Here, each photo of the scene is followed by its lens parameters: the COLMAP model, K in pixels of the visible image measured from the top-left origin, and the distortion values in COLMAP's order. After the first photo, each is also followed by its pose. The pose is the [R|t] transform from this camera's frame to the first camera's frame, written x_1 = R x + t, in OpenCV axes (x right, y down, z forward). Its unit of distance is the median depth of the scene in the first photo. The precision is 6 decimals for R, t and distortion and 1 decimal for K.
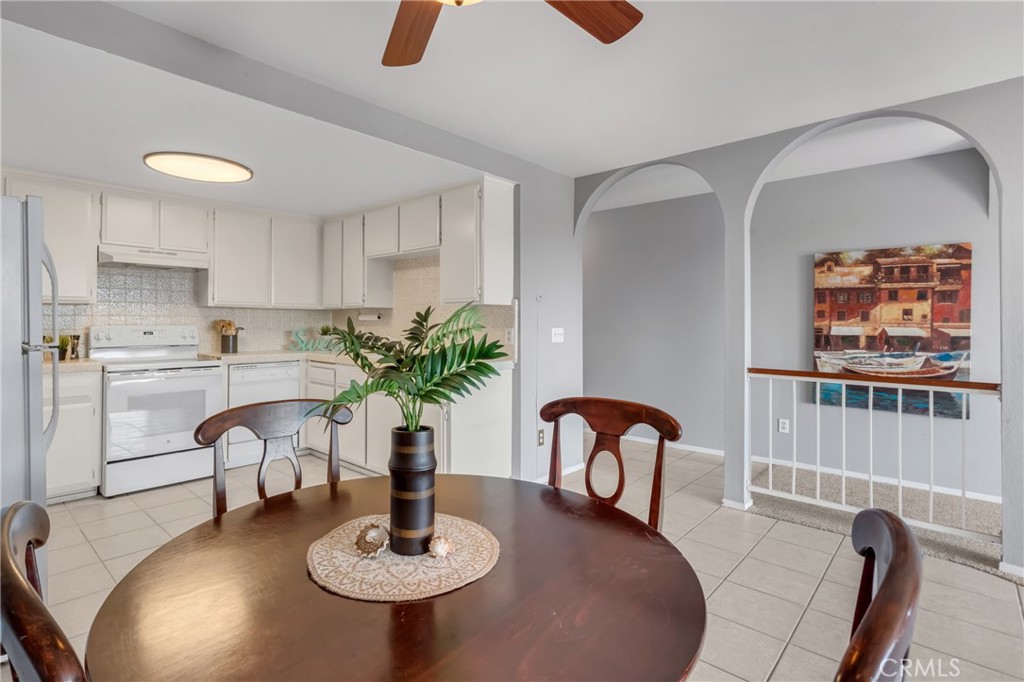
lens RADIAL K [[507.4, 0, 486.3], [0, 507.4, 317.6], [0, 0, 1]] dist [-0.012209, 0.002731]
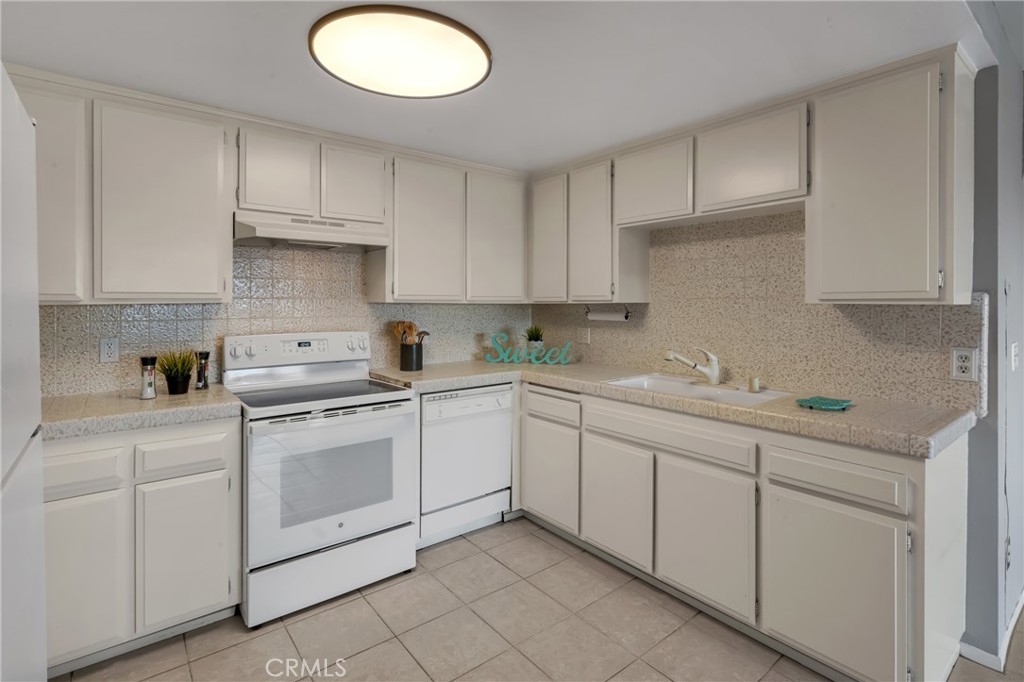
lens RADIAL K [[507.4, 0, 530.1], [0, 507.4, 302.5], [0, 0, 1]] dist [-0.012209, 0.002731]
pose [[0.991008, -0.003446, -0.133759, -0.285432], [0.004266, 0.999974, 0.005842, -0.027557], [0.133735, -0.006360, 0.990997, 0.378406]]
